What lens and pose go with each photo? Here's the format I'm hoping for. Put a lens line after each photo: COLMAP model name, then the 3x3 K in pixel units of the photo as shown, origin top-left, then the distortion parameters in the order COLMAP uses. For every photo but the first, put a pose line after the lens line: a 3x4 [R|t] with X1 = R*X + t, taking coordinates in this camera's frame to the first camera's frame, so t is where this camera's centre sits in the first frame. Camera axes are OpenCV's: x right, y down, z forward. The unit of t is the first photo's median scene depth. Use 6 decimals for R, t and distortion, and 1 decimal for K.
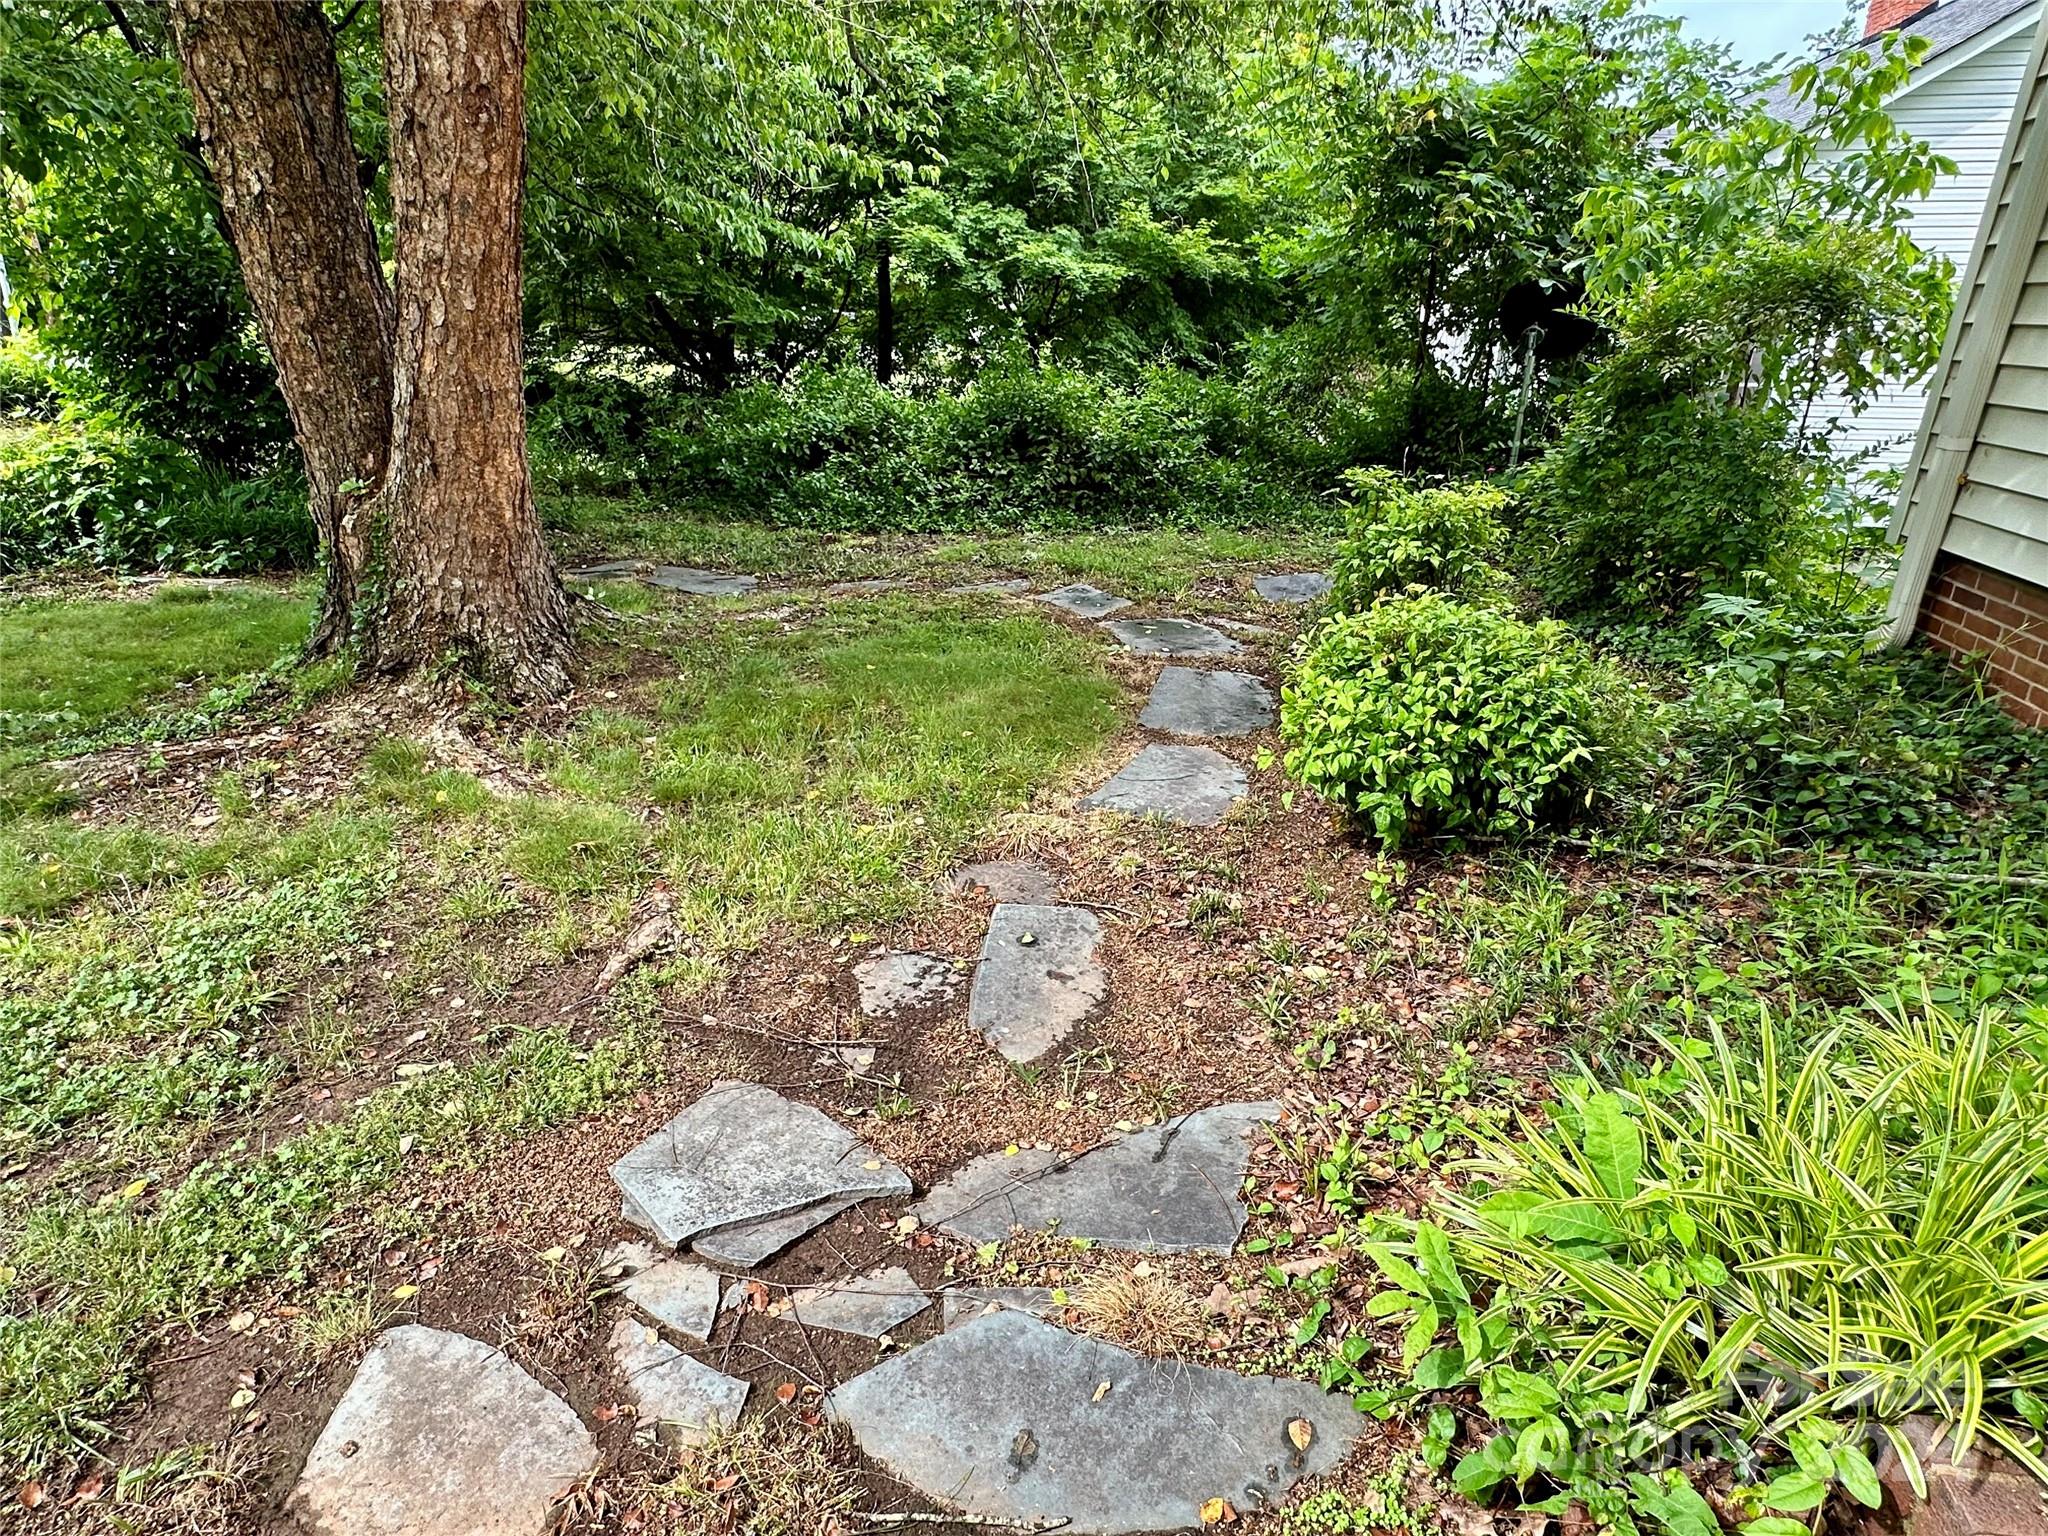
lens RADIAL K [[1124.6, 0, 1027.9], [0, 1124.6, 774.3], [0, 0, 1]] dist [-0.001538, 0.000161]
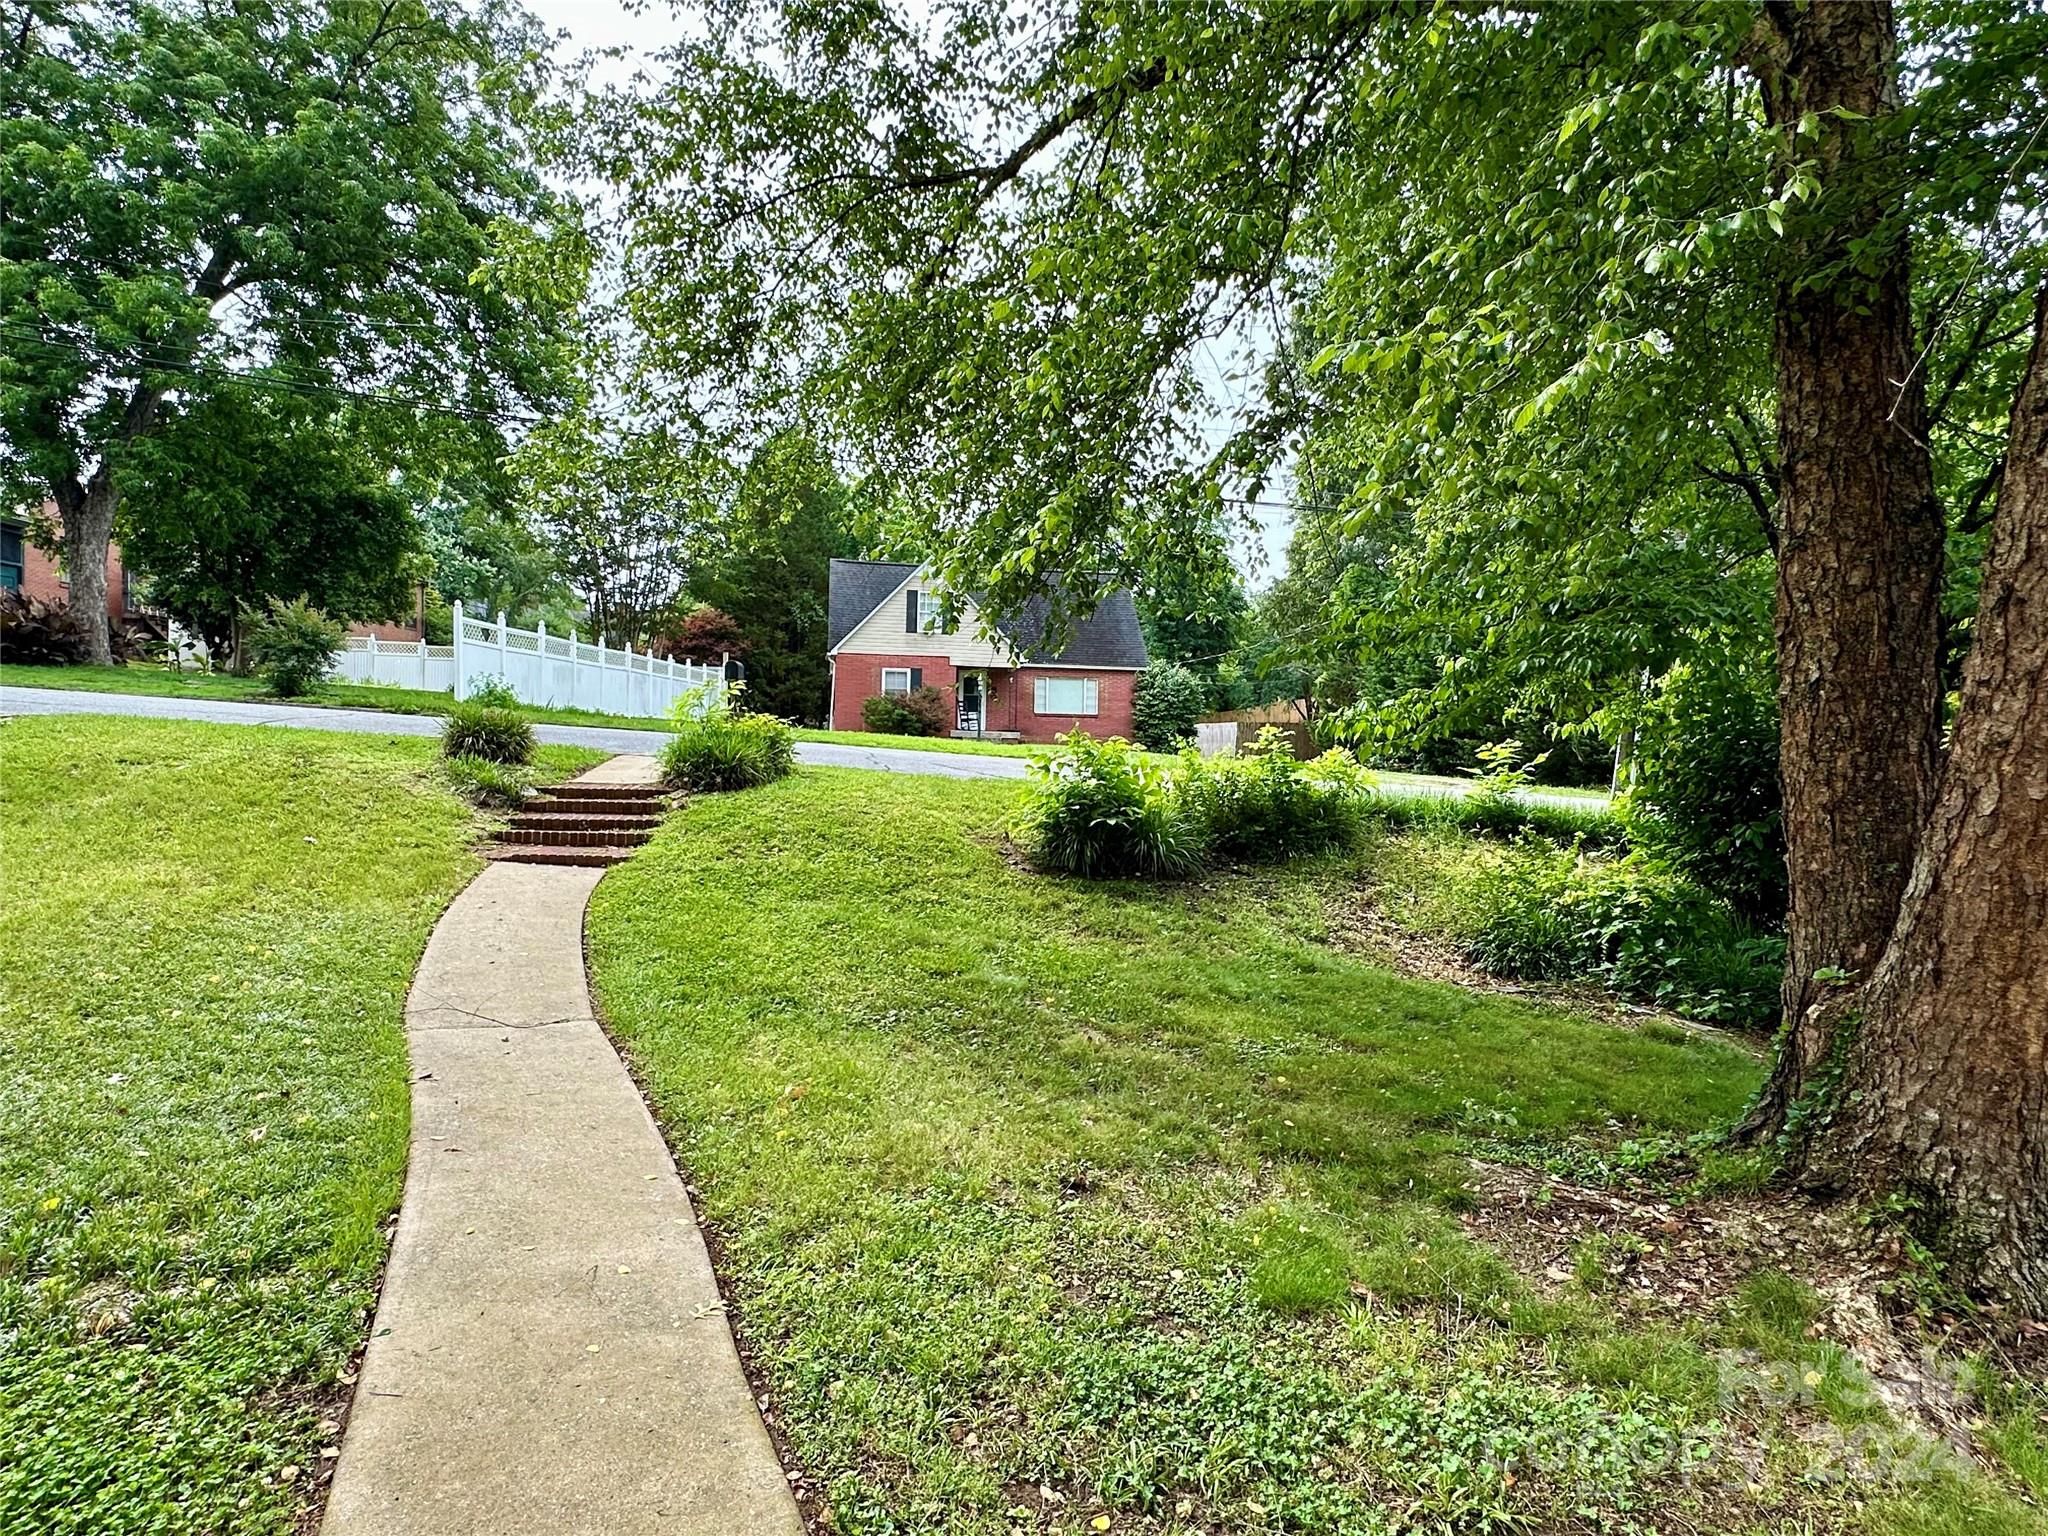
lens RADIAL K [[1124.6, 0, 1019.3], [0, 1124.6, 774.4], [0, 0, 1]] dist [-0.001538, 0.000161]
pose [[0.351152, 0.024694, -0.935993, -0.000181], [-0.376811, 0.918855, -0.117124, -0.057341], [0.857150, 0.393821, 0.331963, 0.096275]]
